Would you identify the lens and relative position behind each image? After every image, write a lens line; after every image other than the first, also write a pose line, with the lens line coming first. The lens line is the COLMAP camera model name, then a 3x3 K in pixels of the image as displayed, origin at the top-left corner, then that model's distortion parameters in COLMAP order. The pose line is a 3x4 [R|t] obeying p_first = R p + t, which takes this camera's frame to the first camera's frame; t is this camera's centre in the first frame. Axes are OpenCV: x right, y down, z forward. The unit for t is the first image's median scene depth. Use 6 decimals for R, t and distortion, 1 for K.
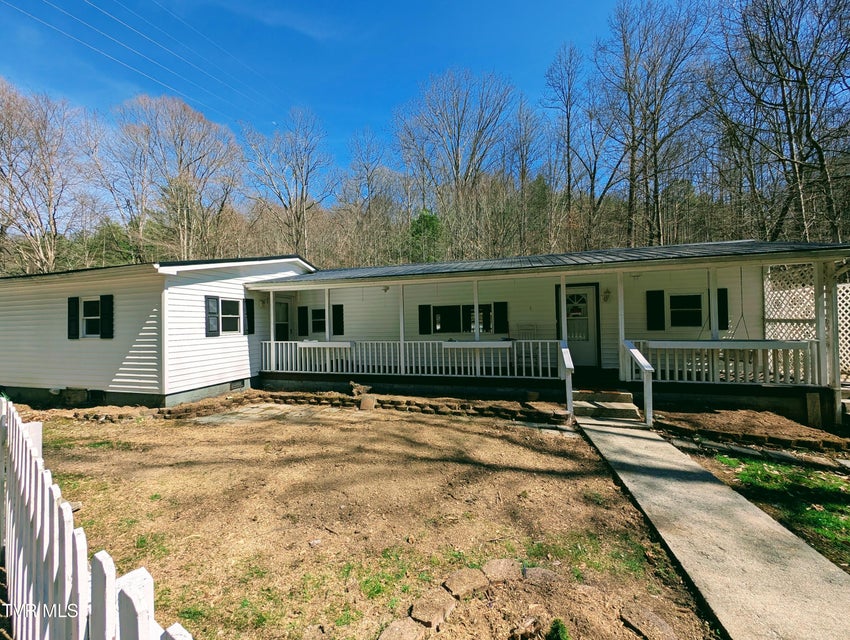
lens RADIAL K [[322.0, 0, 425.1], [0, 322.0, 318.5], [0, 0, 1]] dist [0.001180, -0.000082]
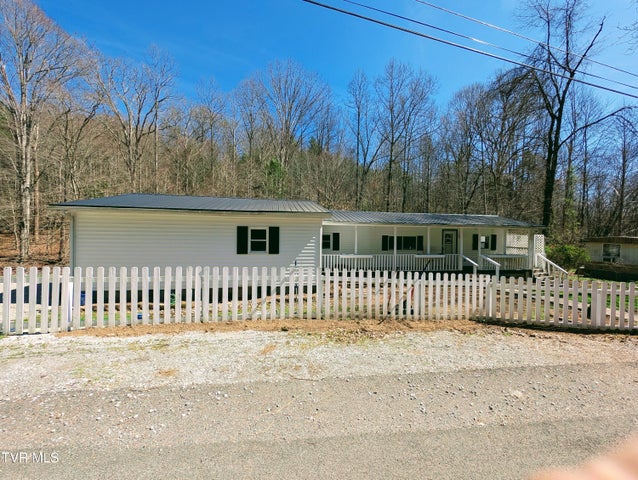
lens RADIAL K [[241.7, 0, 319.1], [0, 241.7, 238.9], [0, 0, 1]] dist [0.001180, -0.000082]
pose [[0.902704, 0.026212, 0.429463, -1.246363], [-0.034960, 0.999311, 0.012492, -0.033096], [-0.428839, -0.026291, 0.902998, -0.170416]]
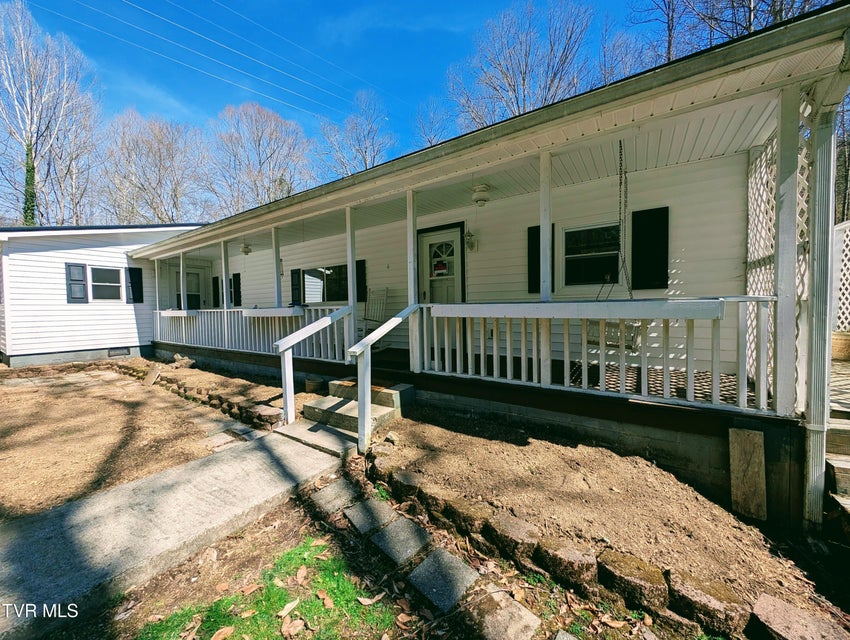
lens RADIAL K [[322.5, 0, 428.8], [0, 322.5, 316.3], [0, 0, 1]] dist [-0.000123, -0.000060]
pose [[0.948300, 0.012384, -0.317133, 0.754896], [0.001044, 0.999111, 0.042139, 0.057815], [0.317373, -0.040292, 0.947444, 0.396741]]
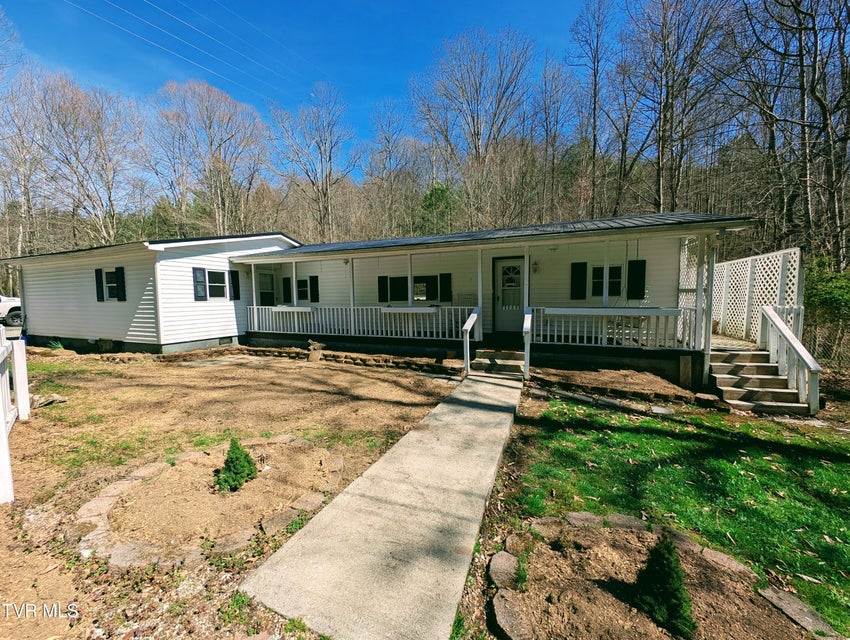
lens RADIAL K [[322.0, 0, 425.1], [0, 322.0, 318.5], [0, 0, 1]] dist [0.001180, -0.000082]
pose [[0.993453, 0.017033, -0.112968, 0.351117], [-0.007948, 0.996732, 0.080392, 0.017888], [0.113968, -0.078968, 0.990341, -0.139491]]
